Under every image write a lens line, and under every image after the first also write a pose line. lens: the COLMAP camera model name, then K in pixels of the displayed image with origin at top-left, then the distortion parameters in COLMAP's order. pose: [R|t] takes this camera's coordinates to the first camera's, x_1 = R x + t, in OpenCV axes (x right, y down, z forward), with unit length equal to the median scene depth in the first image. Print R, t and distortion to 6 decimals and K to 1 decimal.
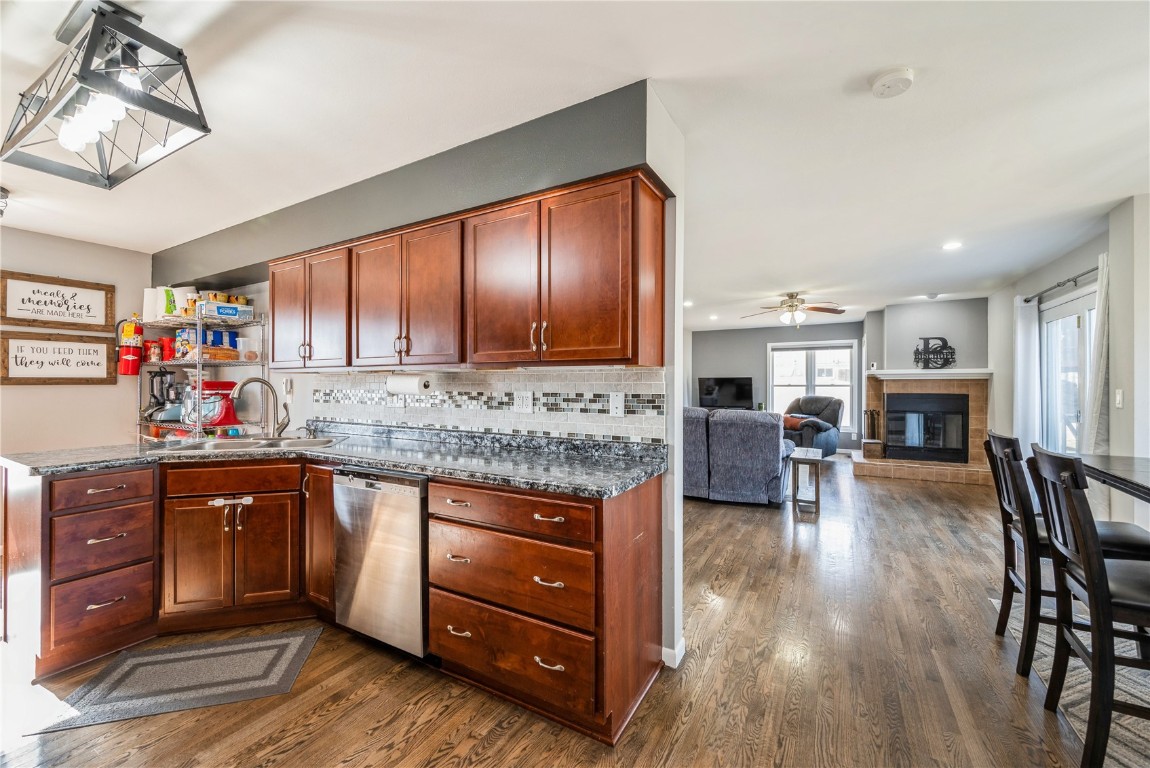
lens RADIAL K [[447.9, 0, 576.9], [0, 447.9, 387.0], [0, 0, 1]] dist [0.000850, -0.000033]
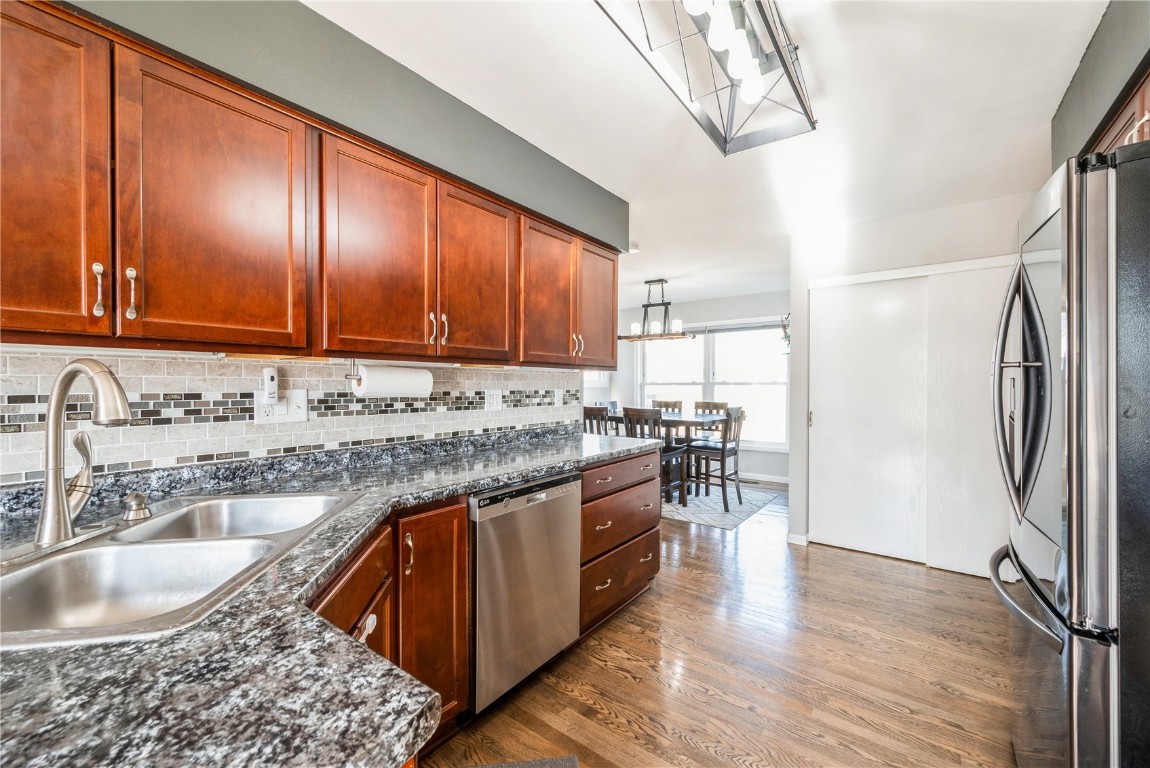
lens RADIAL K [[447.9, 0, 576.9], [0, 447.9, 387.0], [0, 0, 1]] dist [0.000850, -0.000033]
pose [[0.145945, -0.004967, 0.989280, -1.160597], [0.004156, 0.999982, 0.004408, -0.000493], [-0.989284, 0.003468, 0.145963, 0.697677]]
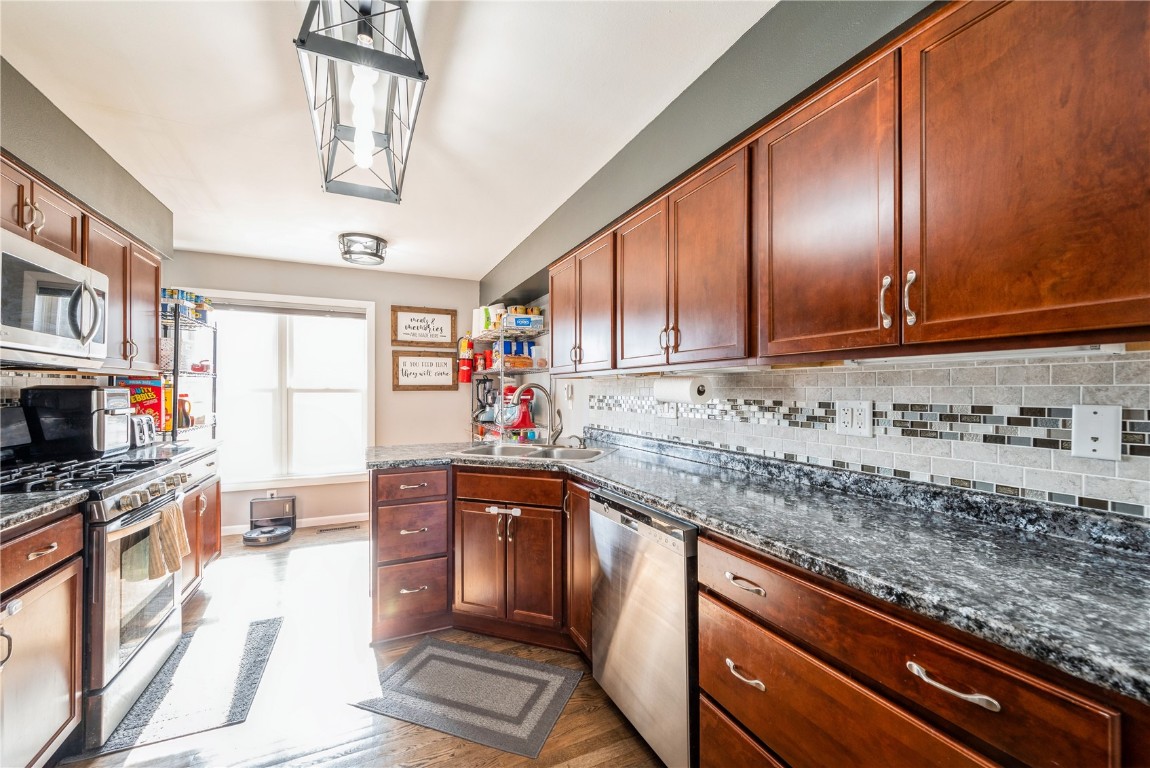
lens RADIAL K [[447.9, 0, 576.9], [0, 447.9, 387.0], [0, 0, 1]] dist [0.000850, -0.000033]
pose [[0.813439, -0.005561, -0.581623, -0.073054], [-0.001816, 0.999925, -0.012099, -0.000948], [0.581647, 0.010898, 0.813368, 0.287435]]
